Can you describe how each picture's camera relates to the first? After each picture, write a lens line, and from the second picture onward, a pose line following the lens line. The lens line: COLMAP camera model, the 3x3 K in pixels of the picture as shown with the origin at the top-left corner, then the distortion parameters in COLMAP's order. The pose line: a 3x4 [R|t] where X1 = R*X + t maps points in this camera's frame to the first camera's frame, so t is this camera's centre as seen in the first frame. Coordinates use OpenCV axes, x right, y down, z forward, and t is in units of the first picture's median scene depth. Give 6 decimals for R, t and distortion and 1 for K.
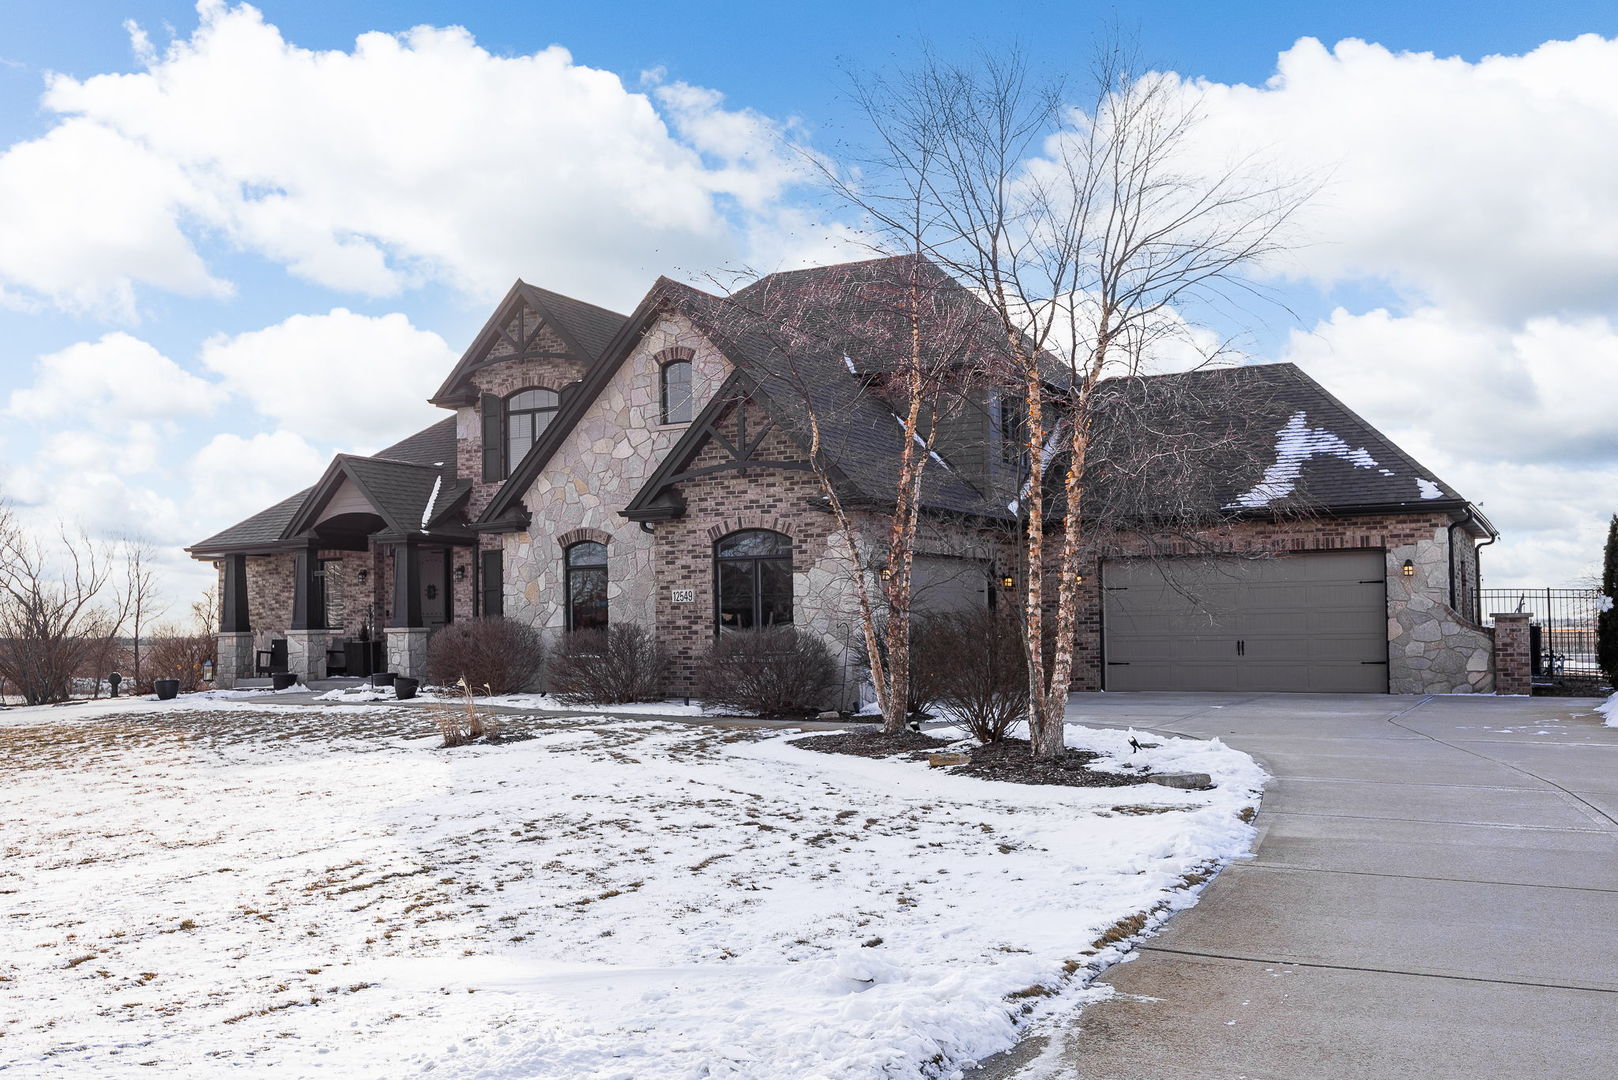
lens RADIAL K [[1447.8, 0, 780.6], [0, 1447.8, 546.1], [0, 0, 1]] dist [0.006454, -0.004645]
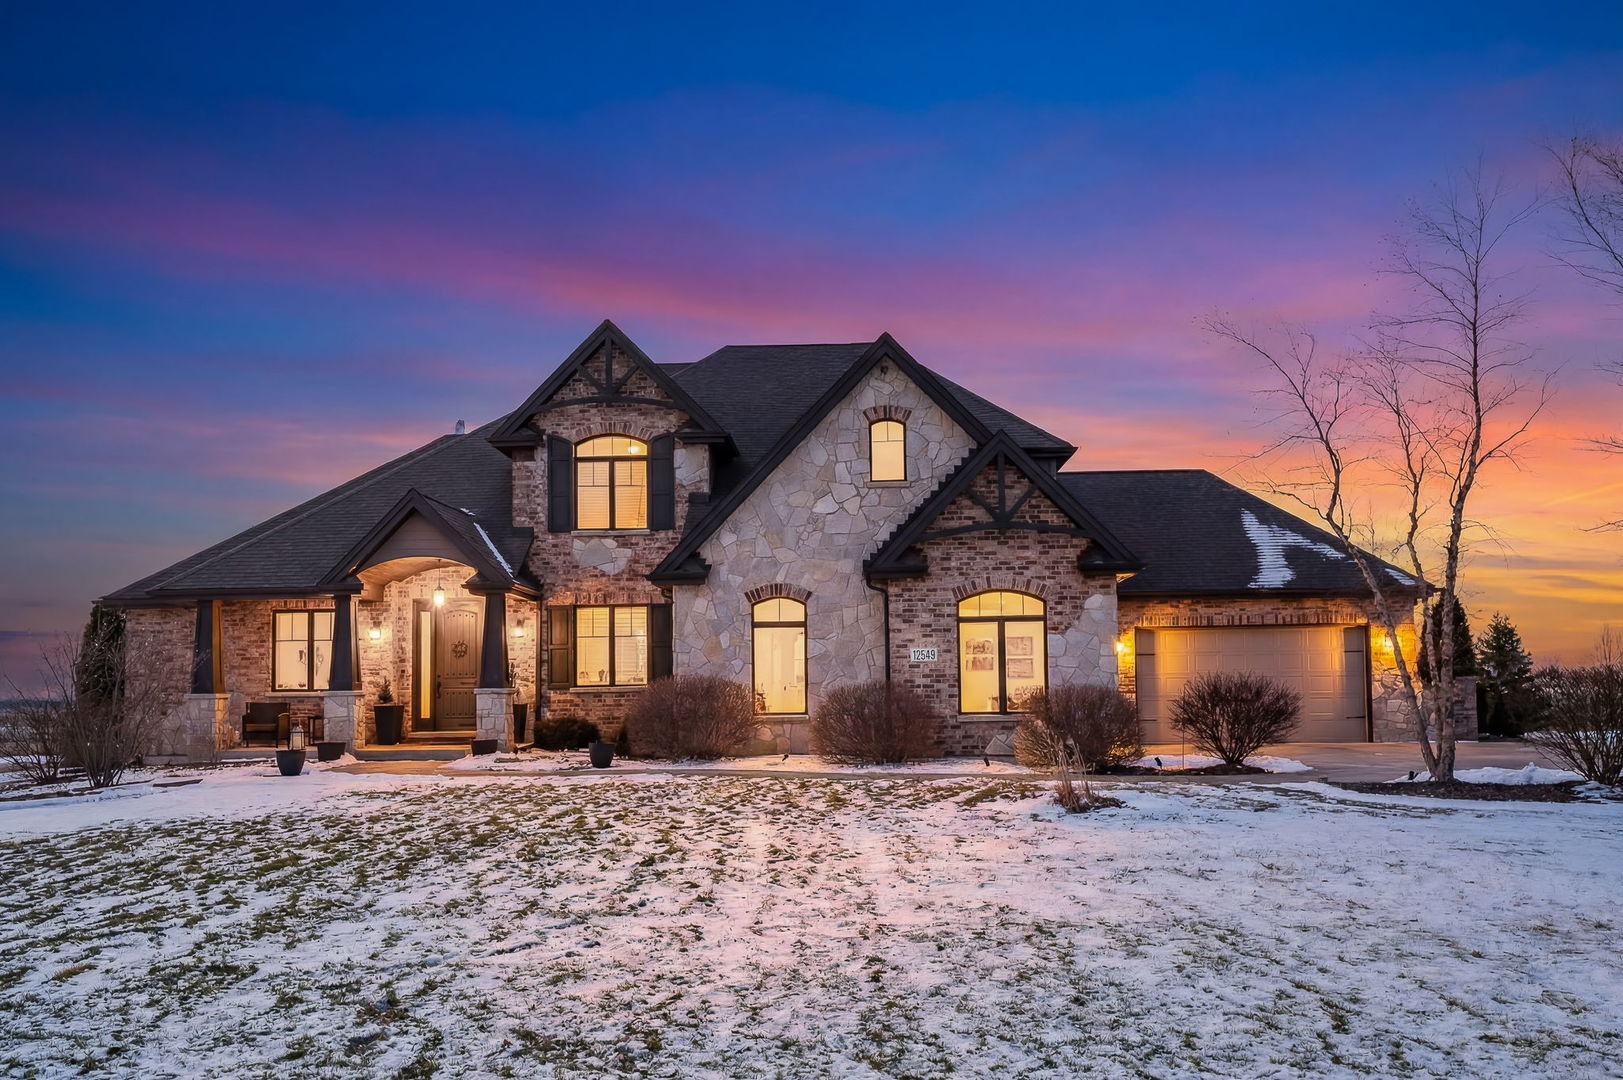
lens RADIAL K [[1254.4, 0, 819.5], [0, 1254.4, 622.9], [0, 0, 1]] dist [-0.010884, -0.002492]
pose [[0.898030, 0.024353, 0.439259, -0.488358], [-0.024346, 0.999688, -0.005649, 0.018438], [-0.439259, -0.005622, 0.898343, 0.241881]]
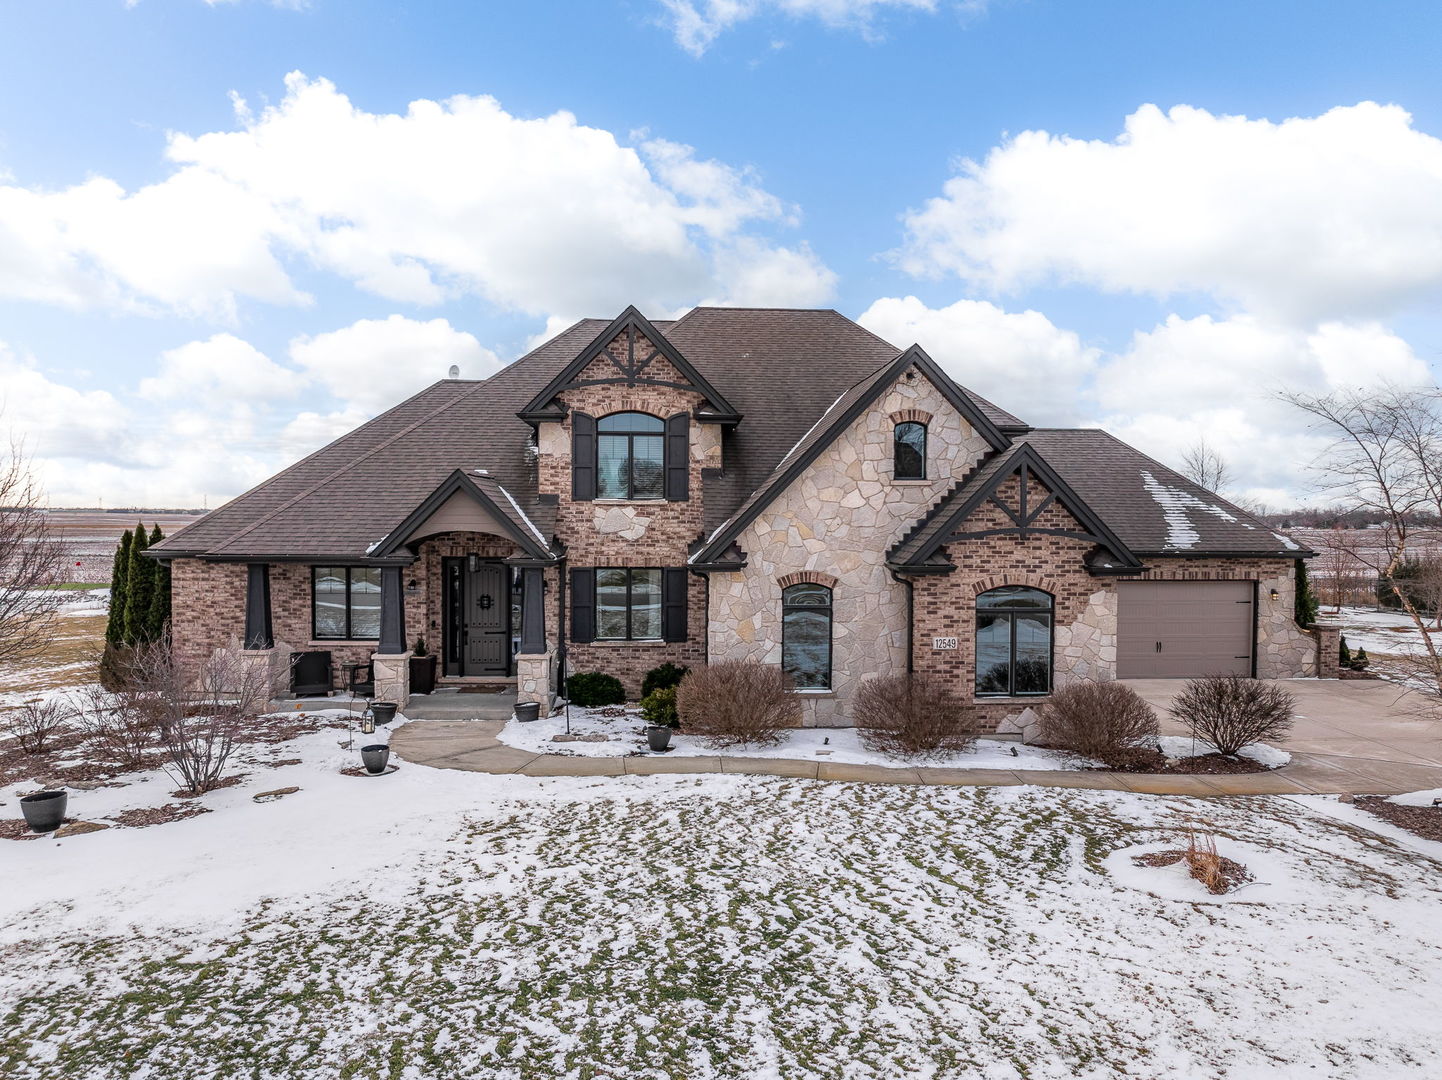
lens RADIAL K [[994.8, 0, 721.0], [0, 994.8, 540.0], [0, 0, 1]] dist [-0.007193, -0.004018]
pose [[0.860934, 0.006424, 0.508676, -0.571532], [-0.047955, 0.996492, 0.068579, -0.083370], [-0.506451, -0.083435, 0.858222, 0.421602]]
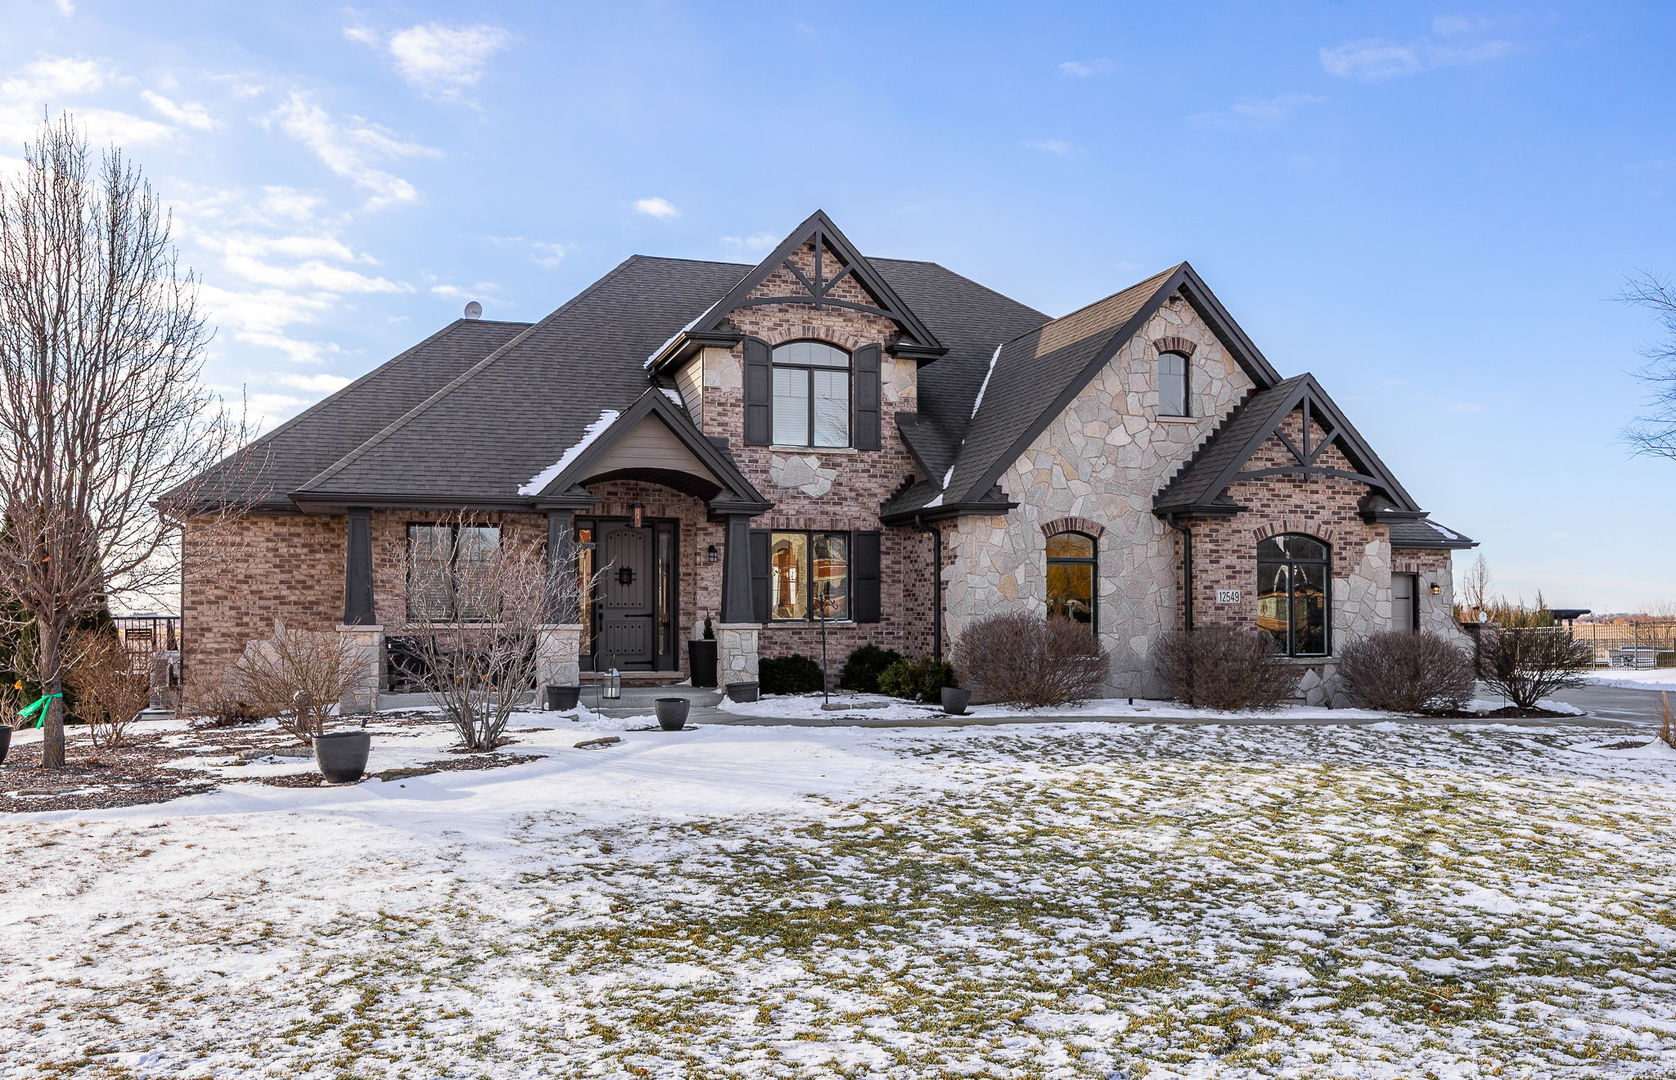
lens RADIAL K [[1351.8, 0, 792.9], [0, 1351.8, 570.5], [0, 0, 1]] dist [-0.001684, 0.000473]
pose [[0.705291, 0.039986, 0.707789, -0.876356], [-0.051981, 0.998637, -0.004619, 0.034645], [-0.707009, -0.033534, 0.706409, 0.537075]]
